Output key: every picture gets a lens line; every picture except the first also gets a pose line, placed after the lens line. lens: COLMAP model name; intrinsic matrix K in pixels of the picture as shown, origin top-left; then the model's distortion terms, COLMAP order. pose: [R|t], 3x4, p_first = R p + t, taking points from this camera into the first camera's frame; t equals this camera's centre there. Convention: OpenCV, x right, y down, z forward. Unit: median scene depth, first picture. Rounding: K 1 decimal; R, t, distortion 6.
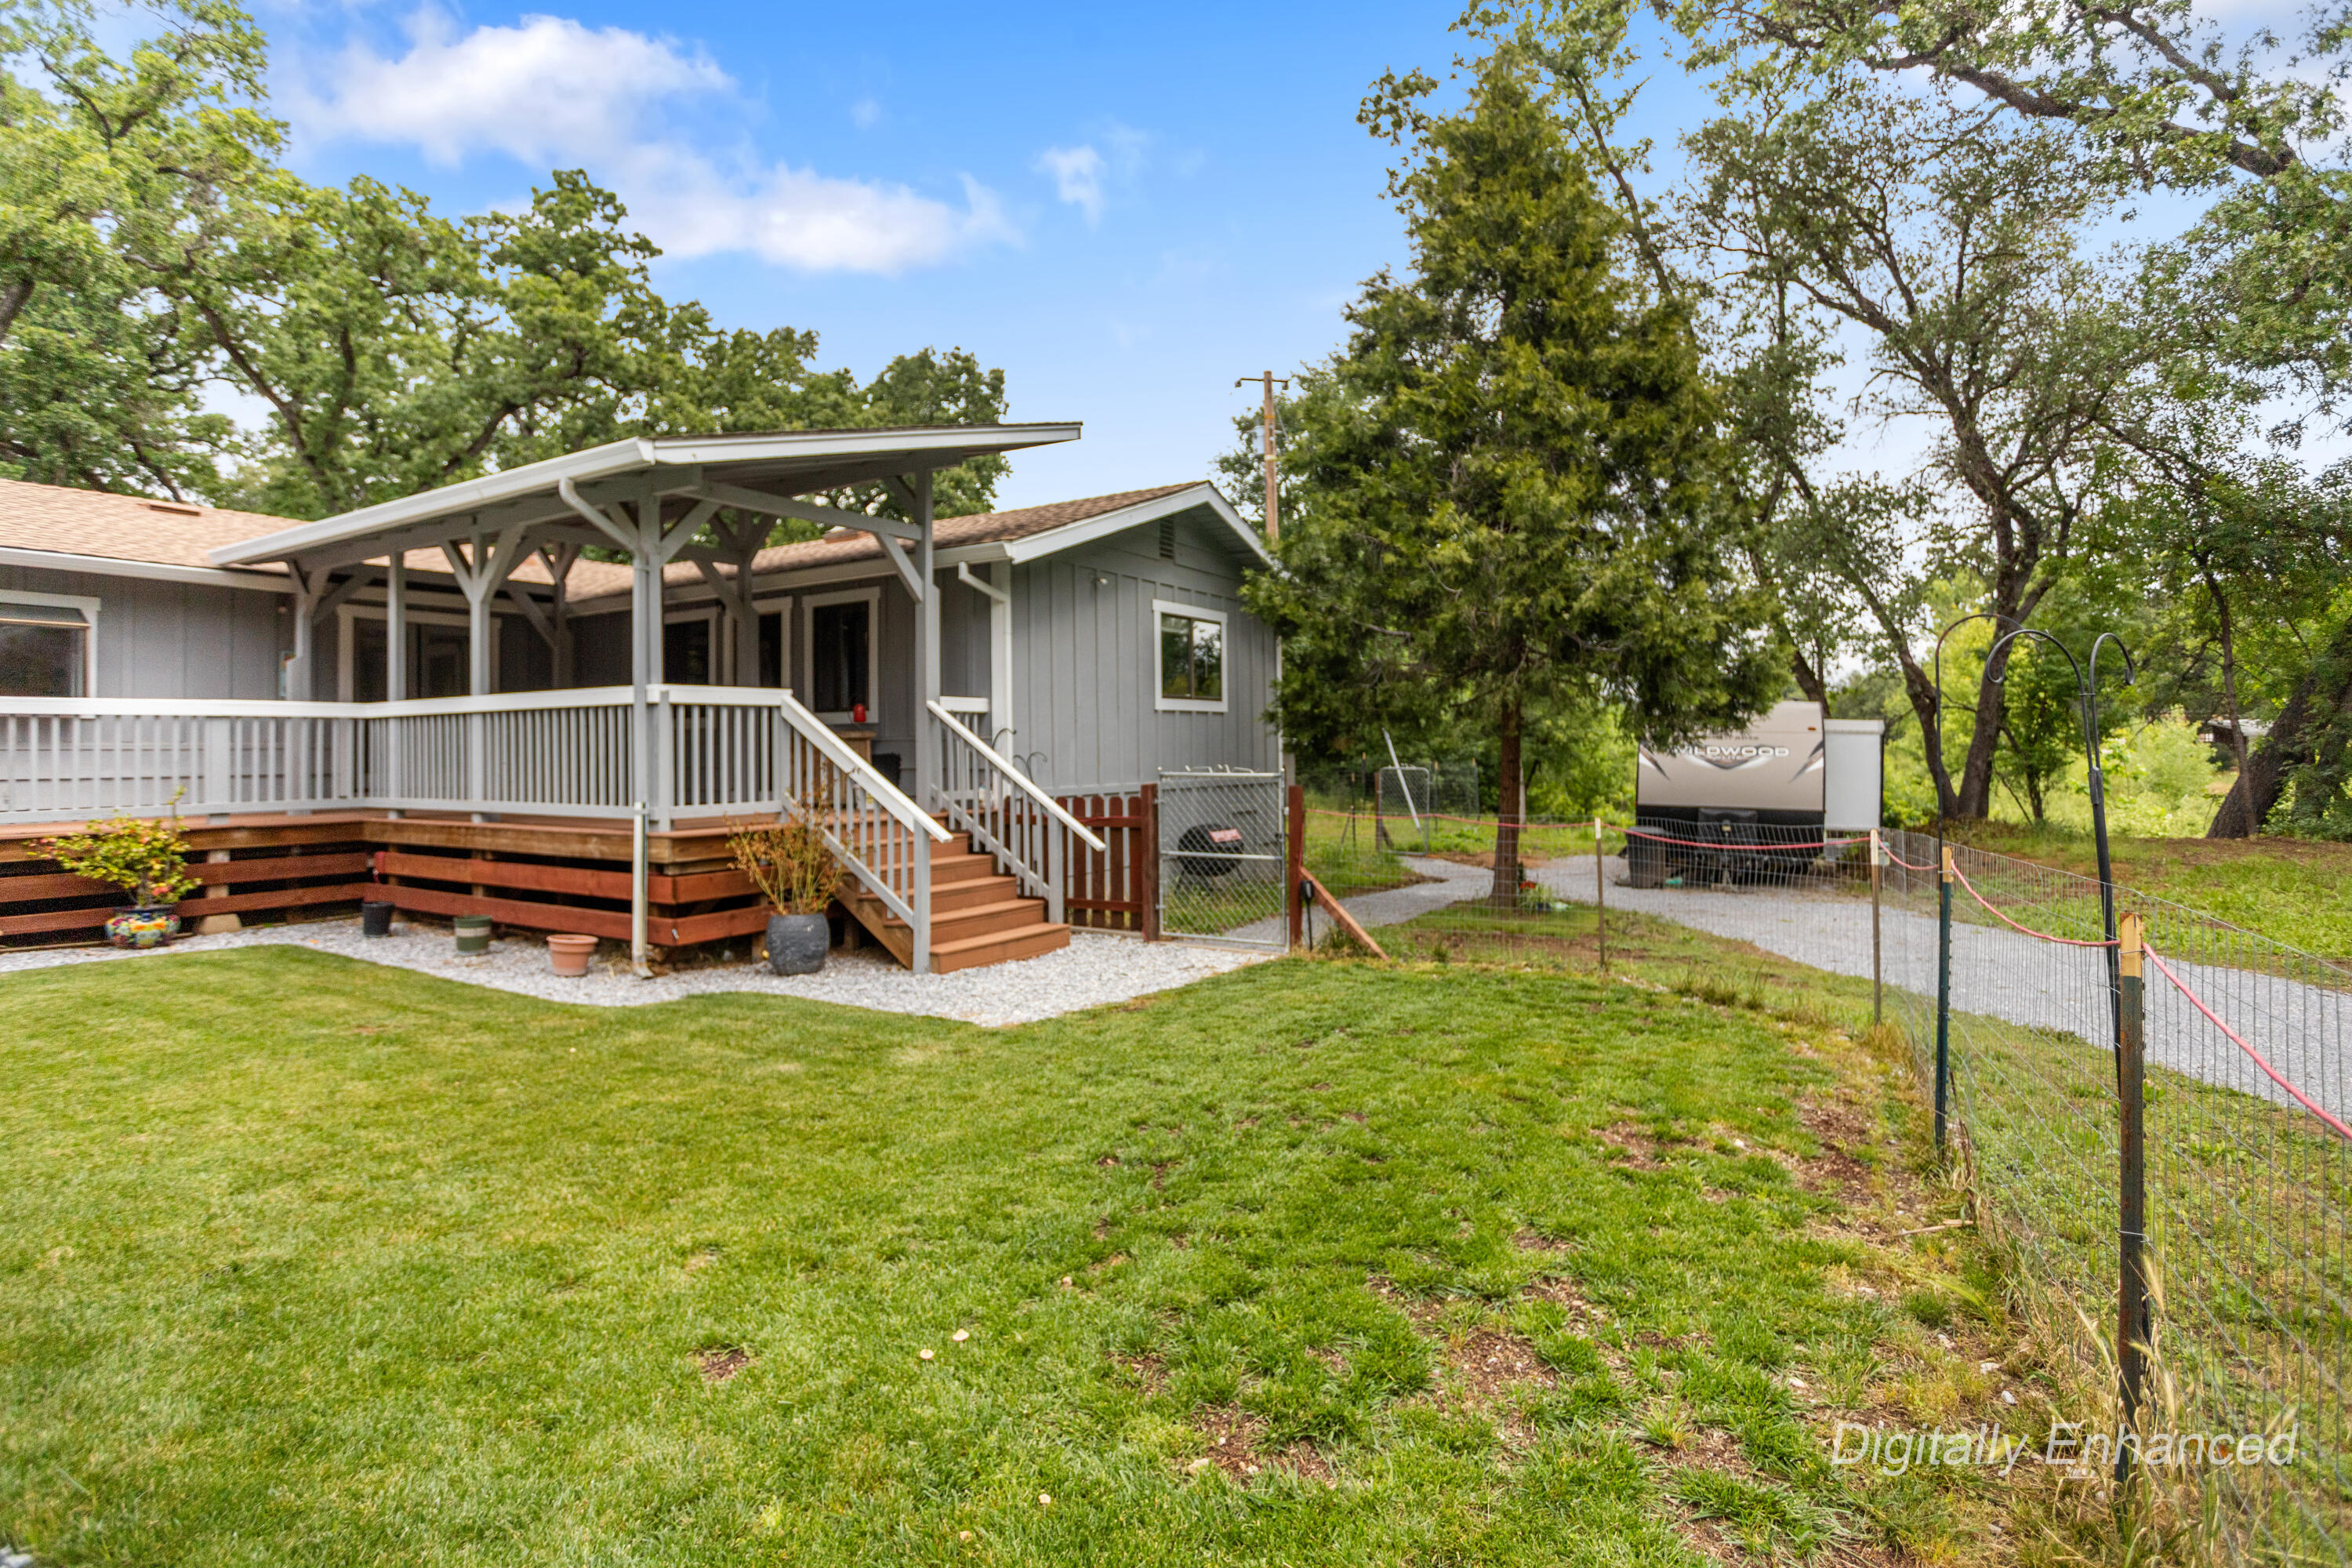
lens RADIAL K [[1155.7, 0, 1186.4], [0, 1155.7, 769.8], [0, 0, 1]] dist [-0.017855, 0.001667]
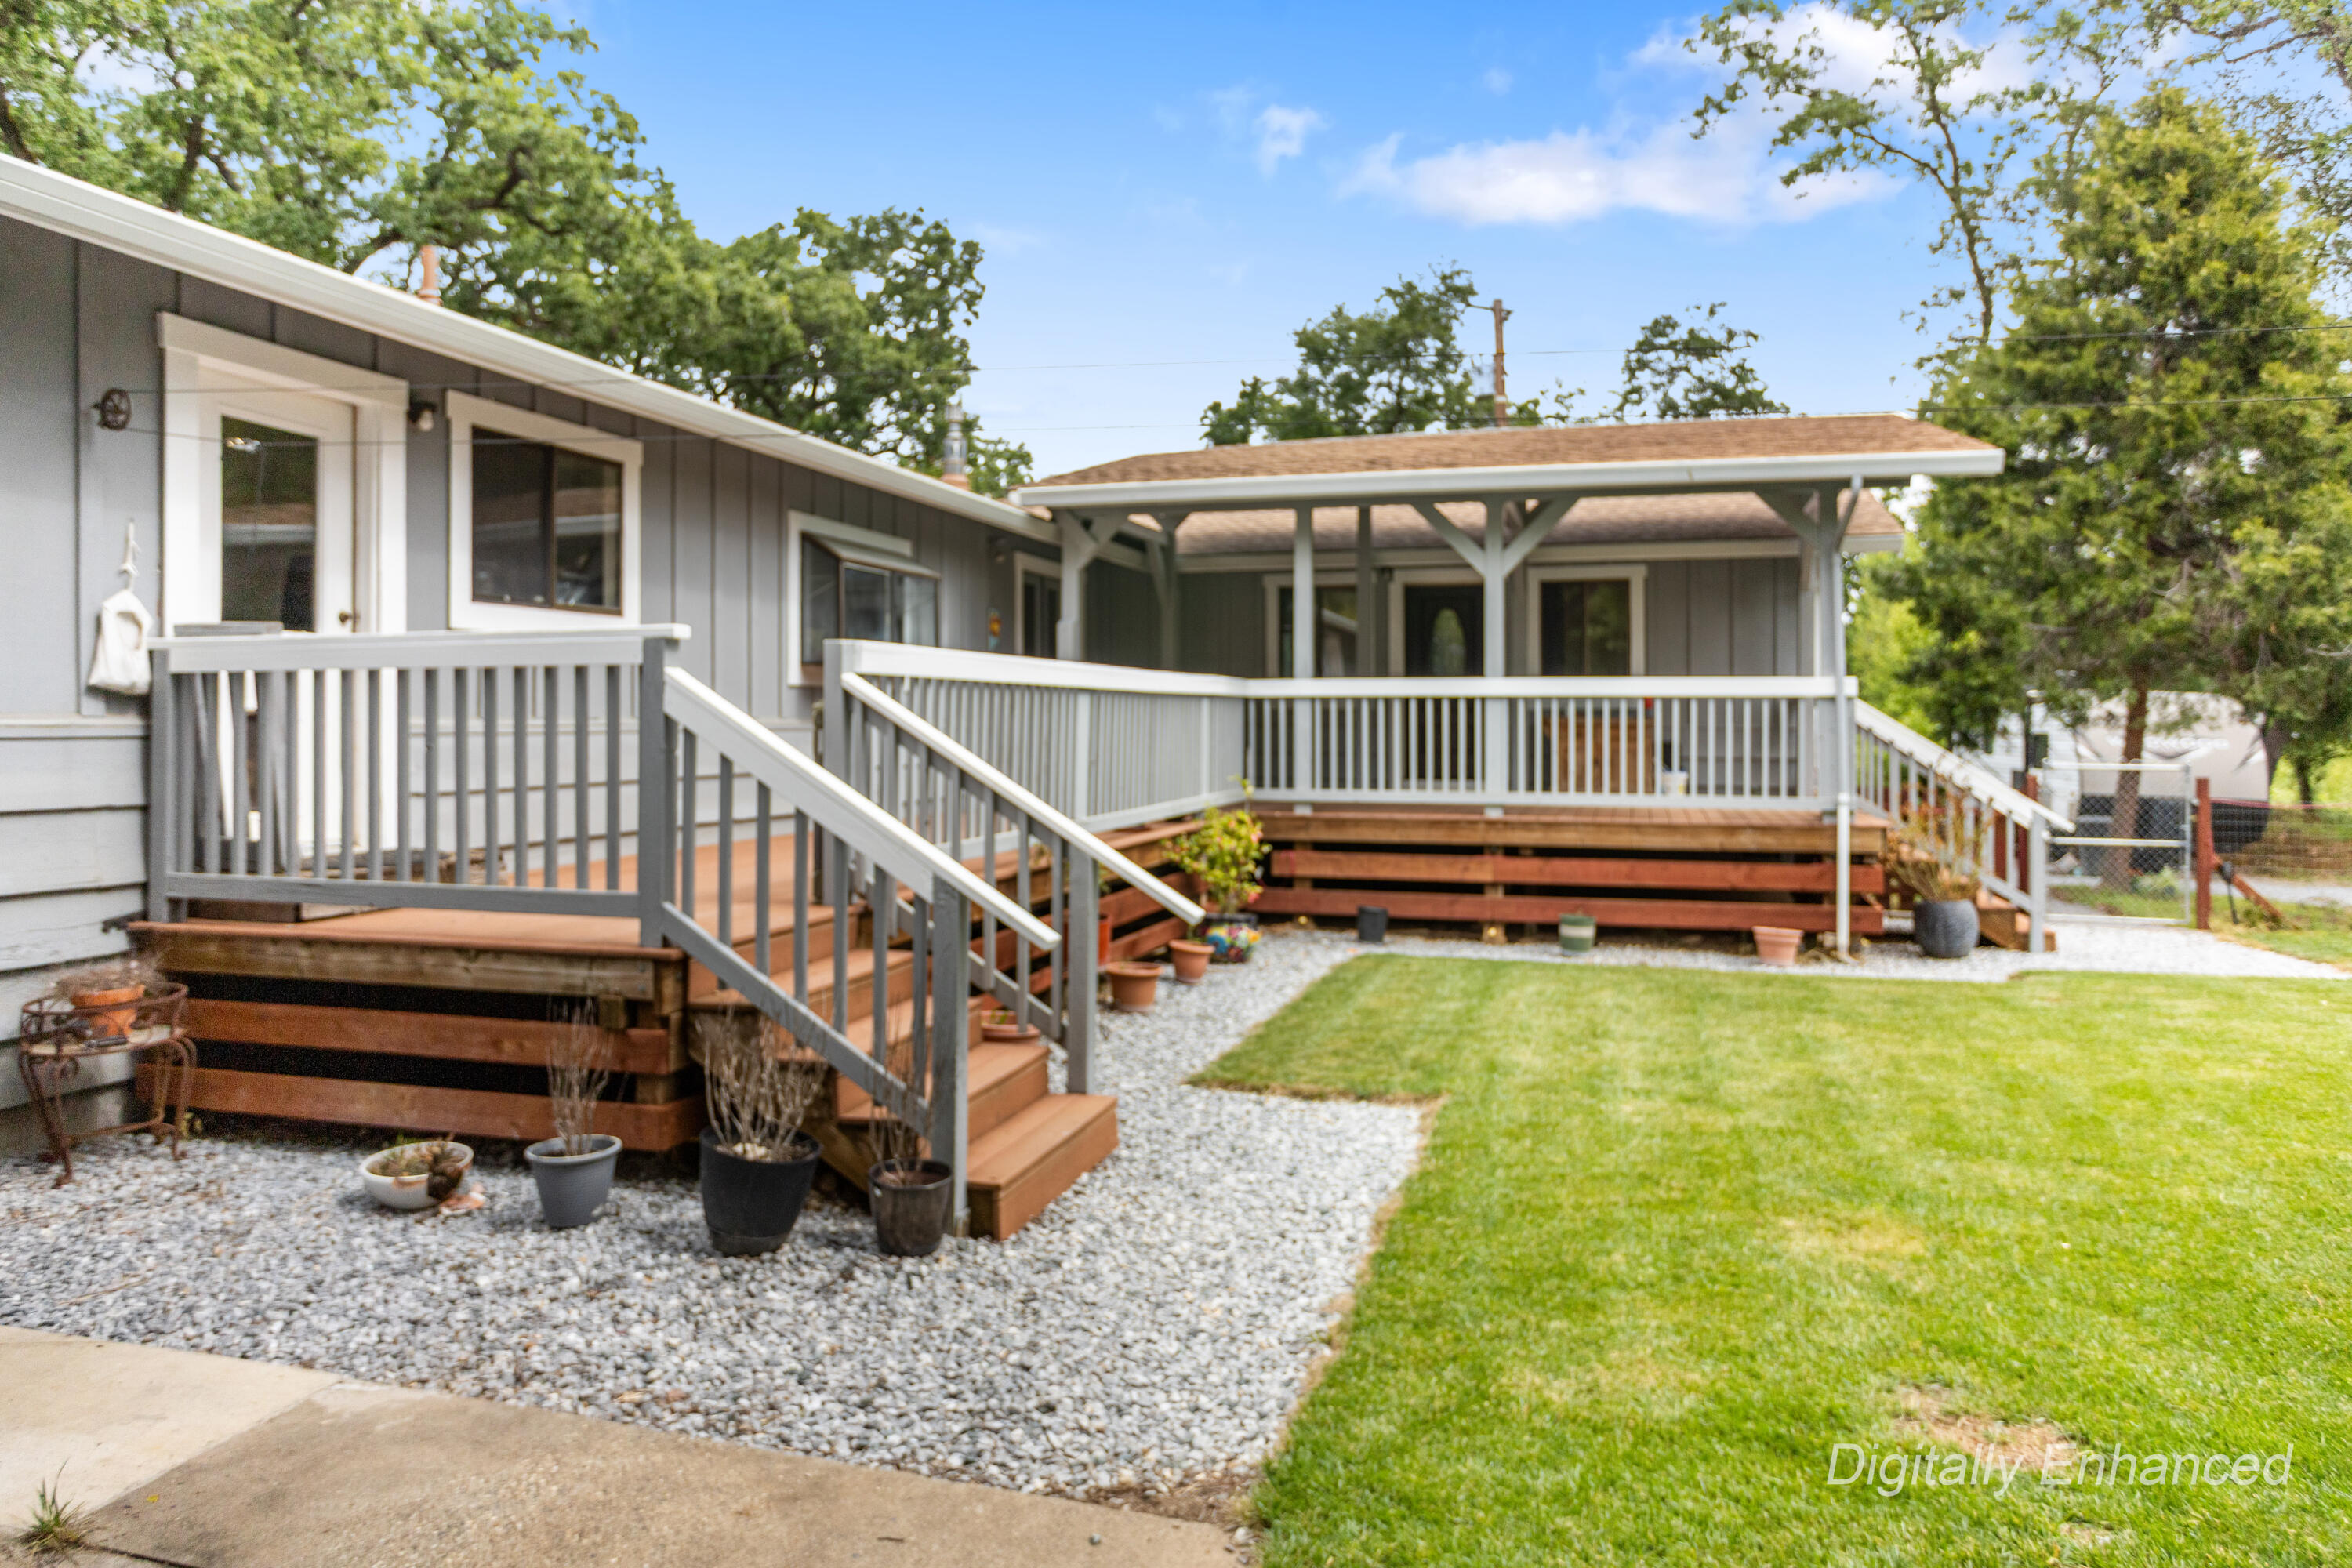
lens RADIAL K [[1506.2, 0, 1168.4], [0, 1506.2, 775.5], [0, 0, 1]] dist [-0.015189, 0.000904]
pose [[0.963083, 0.001468, 0.269201, -1.100096], [-0.005831, 0.999864, 0.015410, -0.003165], [-0.269142, -0.016411, 0.962961, -0.079666]]
